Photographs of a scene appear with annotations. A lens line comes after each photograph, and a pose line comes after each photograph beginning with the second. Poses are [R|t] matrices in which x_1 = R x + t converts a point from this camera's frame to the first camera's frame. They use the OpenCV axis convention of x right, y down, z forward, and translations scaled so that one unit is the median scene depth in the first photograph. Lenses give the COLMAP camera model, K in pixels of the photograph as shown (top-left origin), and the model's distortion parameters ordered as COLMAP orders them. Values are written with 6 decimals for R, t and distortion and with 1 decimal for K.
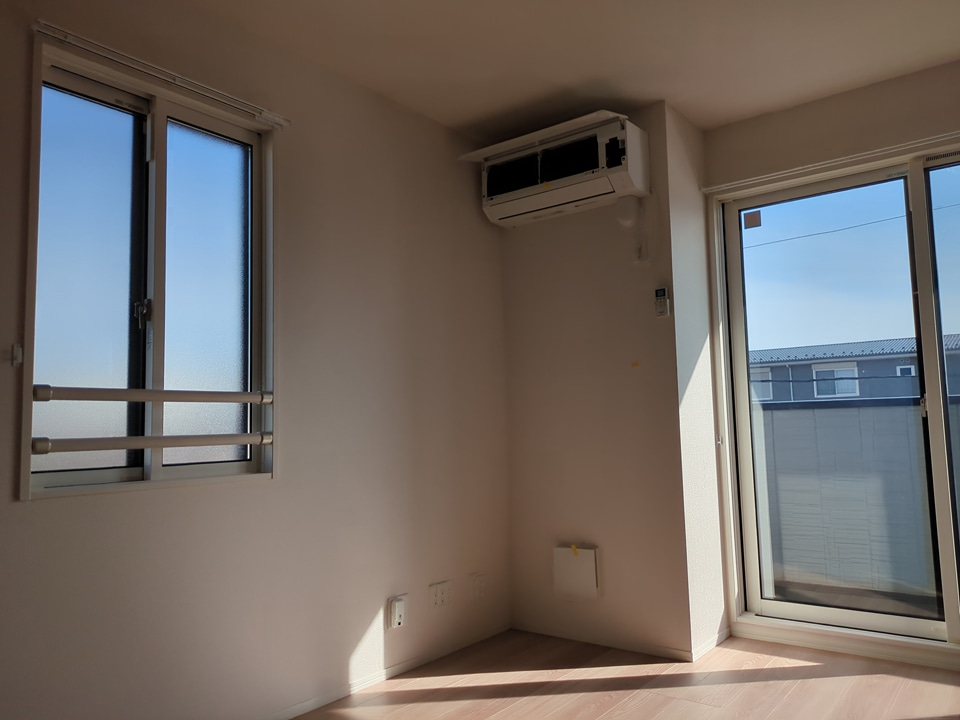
lens RADIAL K [[718.8, 0, 480.5], [0, 718.8, 357.3], [0, 0, 1]] dist [0.006241, 0.009962]
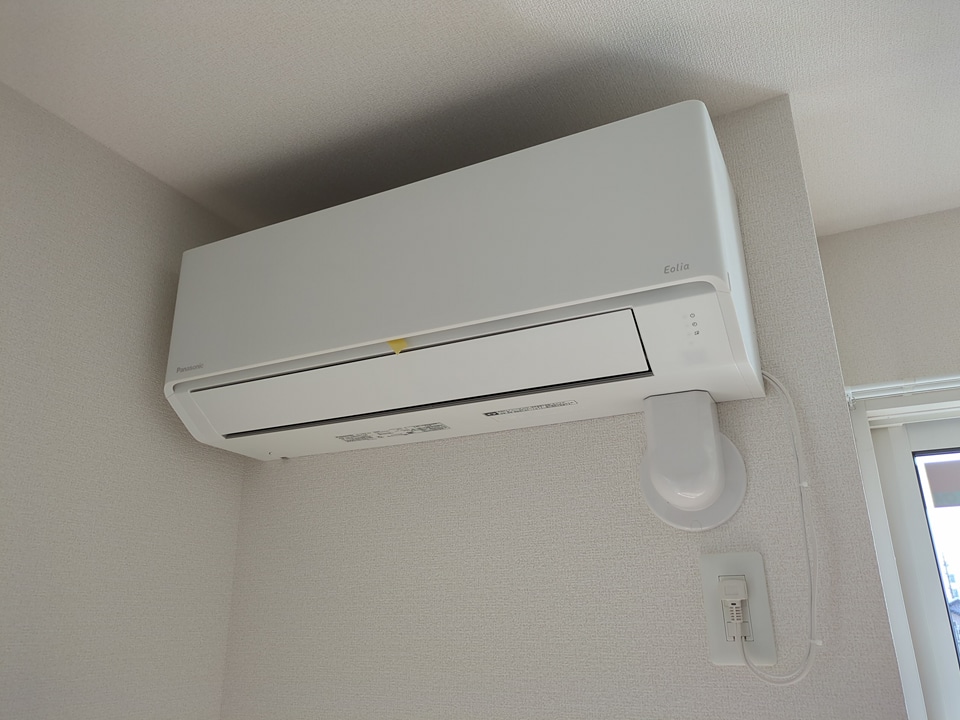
lens RADIAL K [[718.8, 0, 477.0], [0, 718.8, 356.8], [0, 0, 1]] dist [0.006241, 0.009962]
pose [[0.982077, 0.081359, 0.170016, 0.082926], [-0.035546, 0.965799, -0.256843, -0.167066], [-0.185098, 0.246196, 0.951381, 0.761828]]
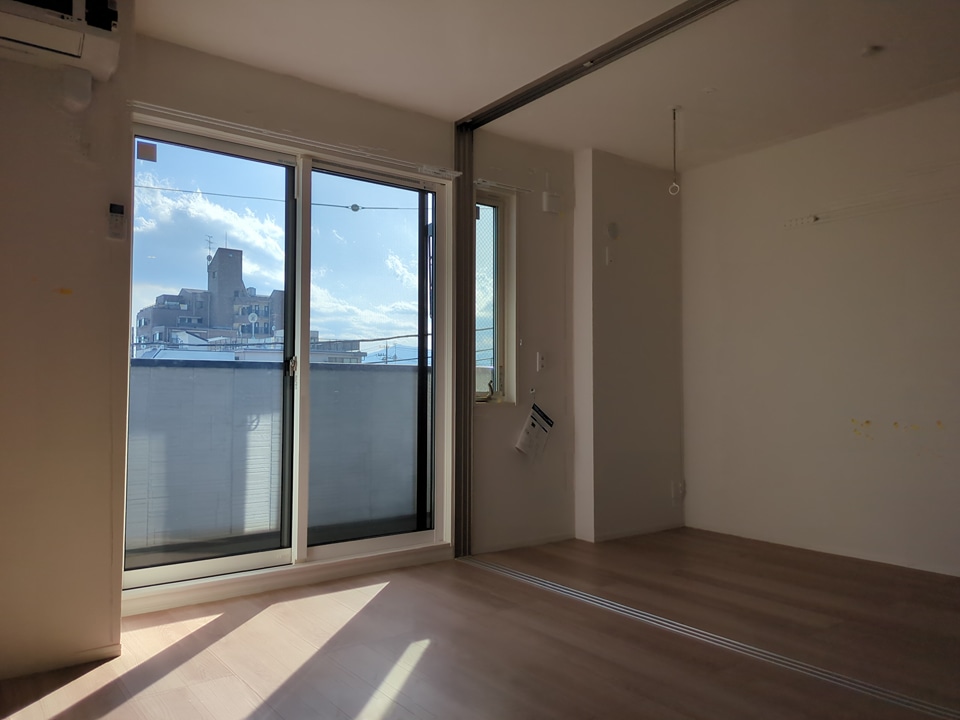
lens RADIAL K [[718.8, 0, 480.8], [0, 718.8, 355.9], [0, 0, 1]] dist [0.006241, 0.009962]
pose [[0.262415, 0.072173, 0.962252, -0.395073], [-0.106449, 0.993278, -0.045471, 0.064561], [-0.959066, -0.090499, 0.268333, 0.370585]]
